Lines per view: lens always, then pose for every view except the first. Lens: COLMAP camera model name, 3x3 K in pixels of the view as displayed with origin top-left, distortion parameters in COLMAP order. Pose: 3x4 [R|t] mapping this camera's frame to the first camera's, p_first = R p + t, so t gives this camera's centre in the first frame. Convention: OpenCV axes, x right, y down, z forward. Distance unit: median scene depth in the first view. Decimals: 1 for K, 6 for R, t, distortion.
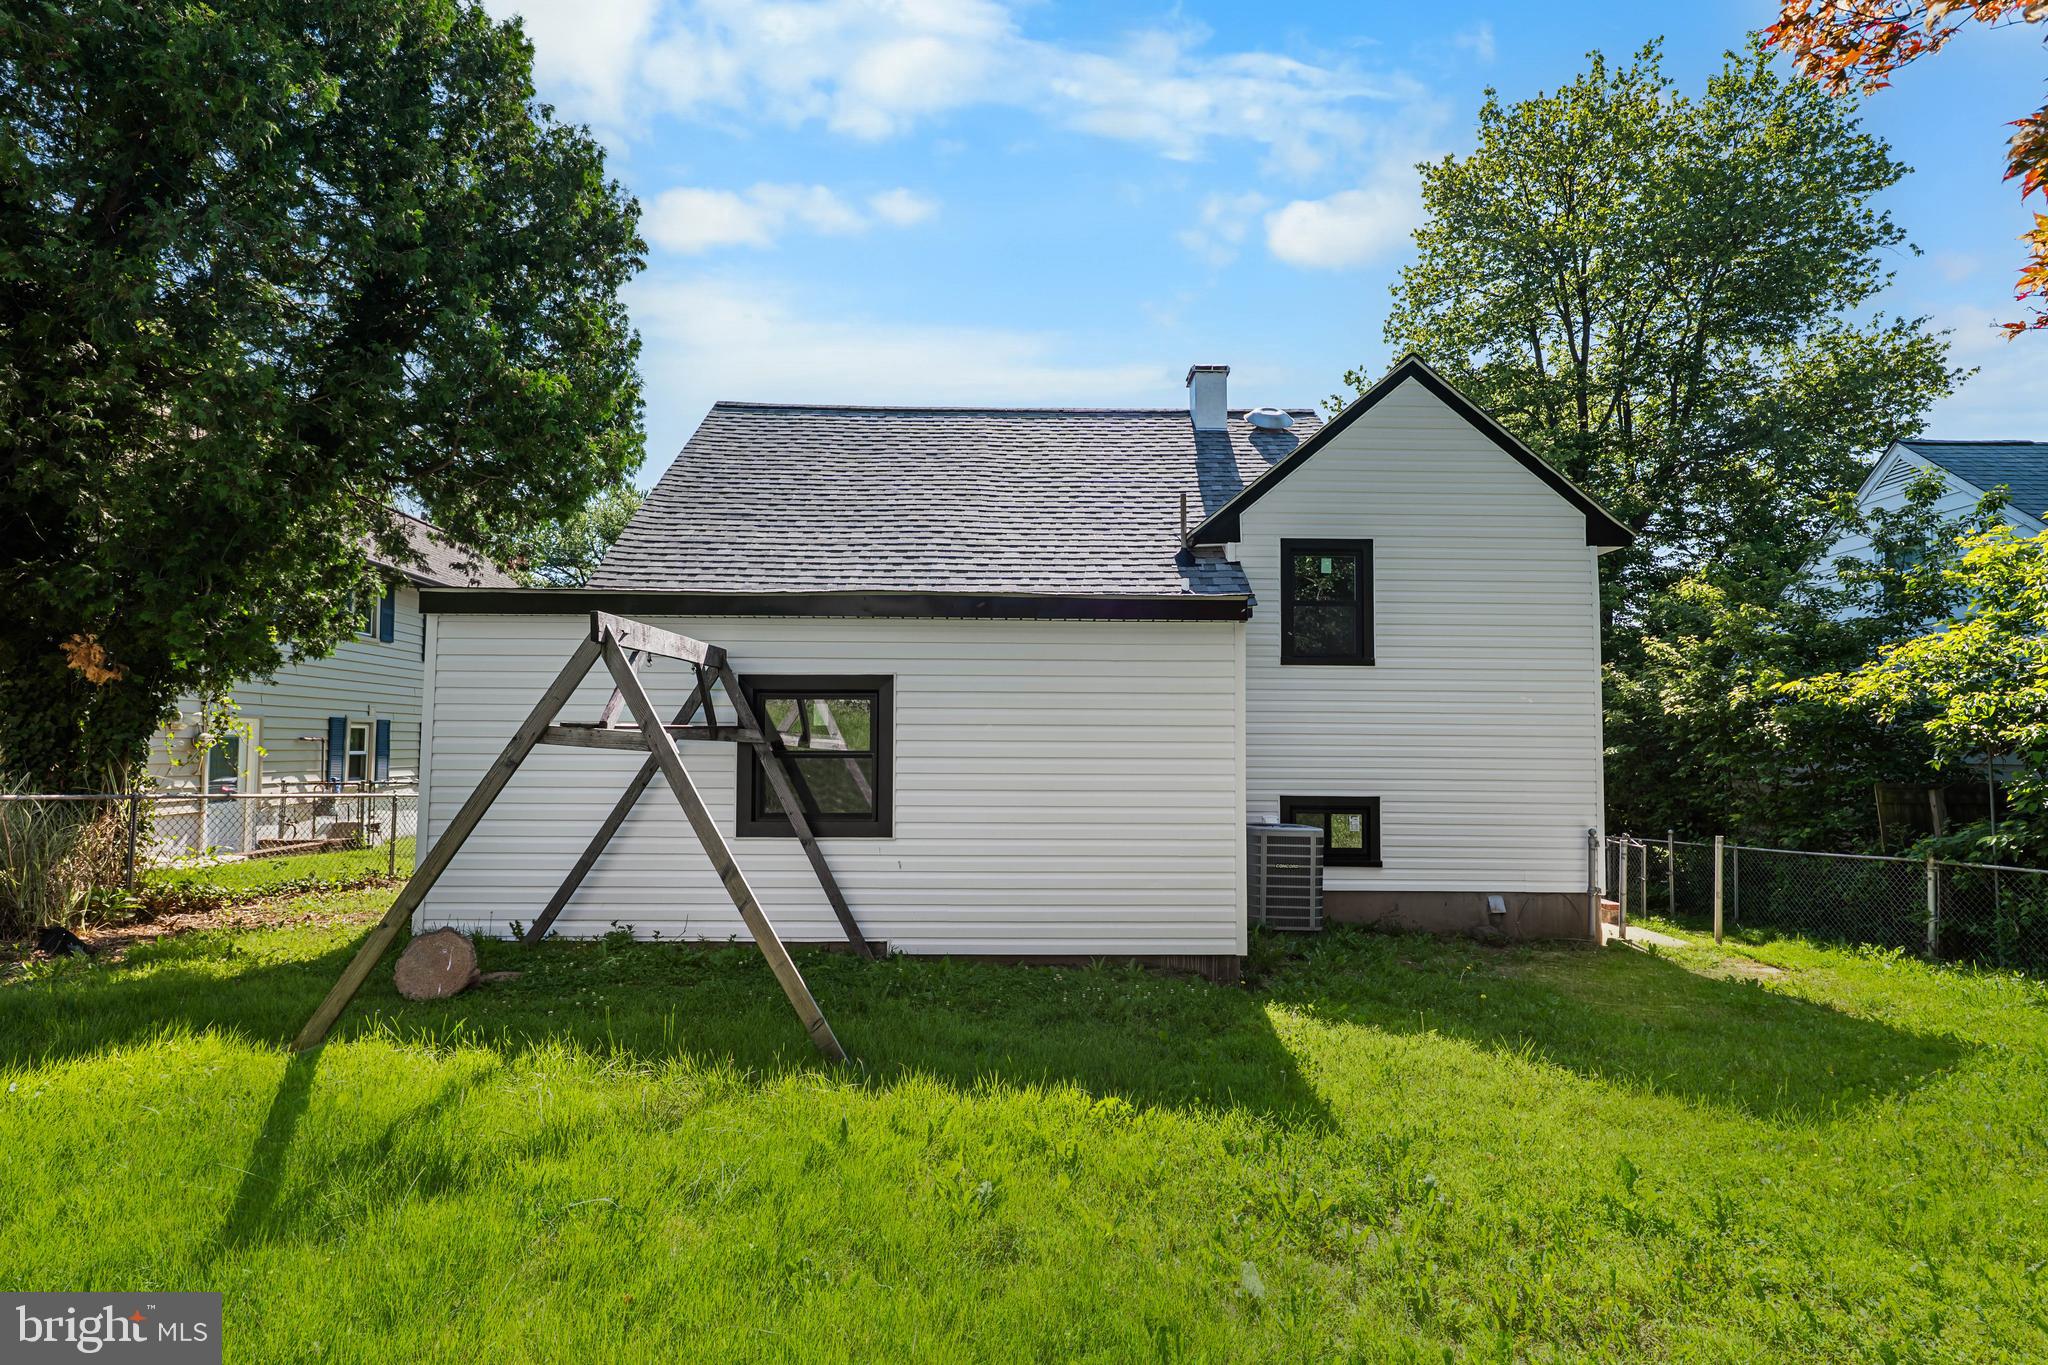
lens RADIAL K [[964.7, 0, 1024.0], [0, 964.7, 682.5], [0, 0, 1]] dist [0.009124, -0.000096]
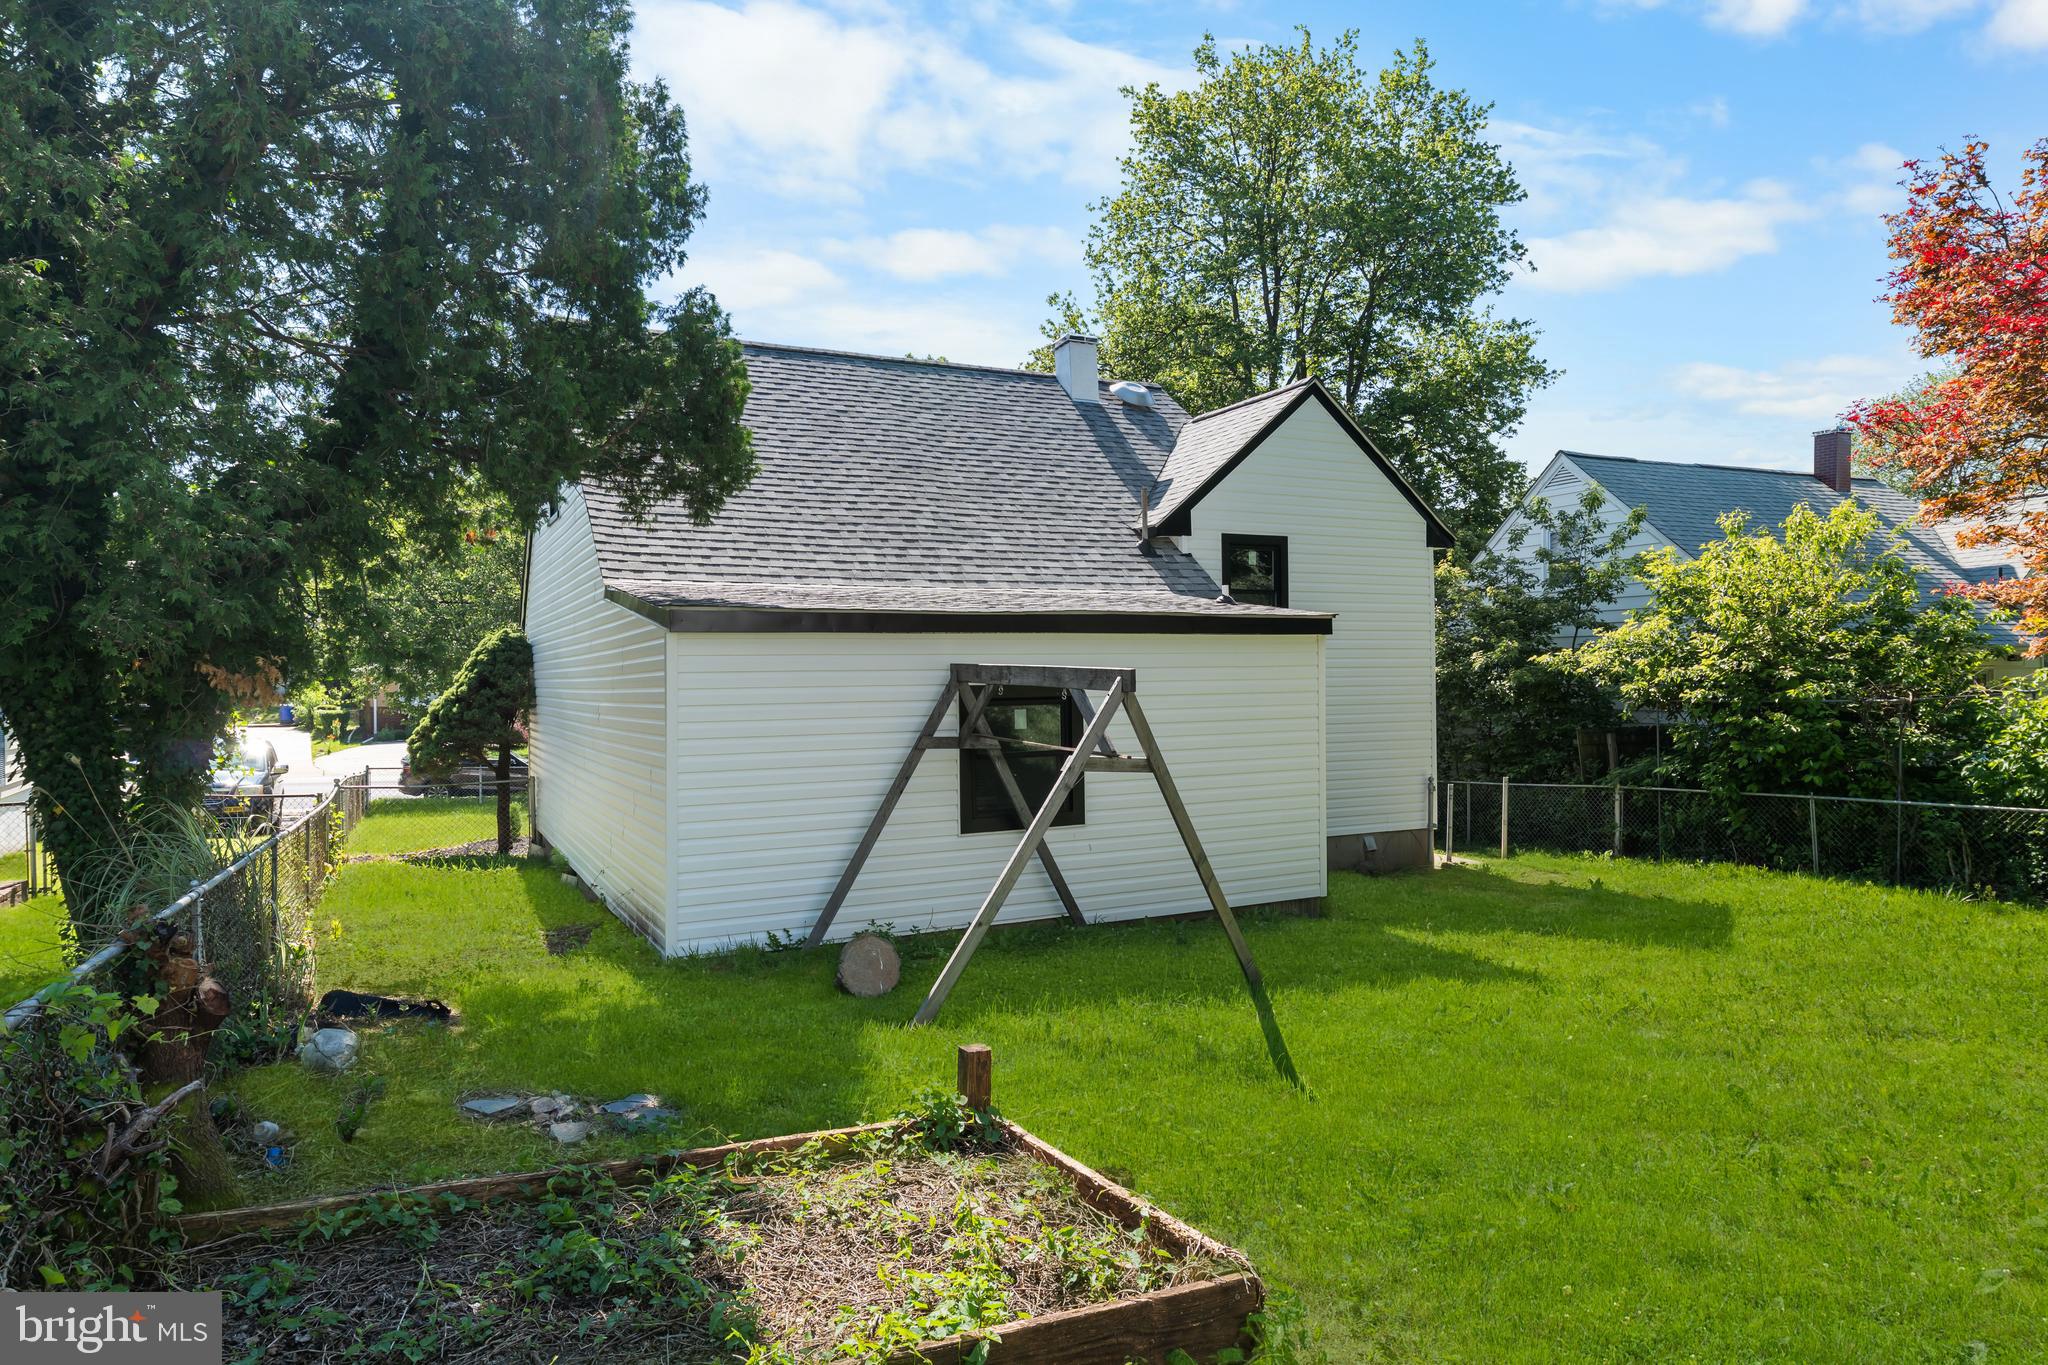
lens RADIAL K [[1223.6, 0, 1022.8], [0, 1223.6, 639.4], [0, 0, 1]] dist [0.021298, 0.000053]
pose [[0.901898, -0.005968, 0.431907, -0.556193], [-0.010216, 0.999330, 0.035141, -0.074011], [-0.431828, -0.036106, 0.901233, -0.185544]]
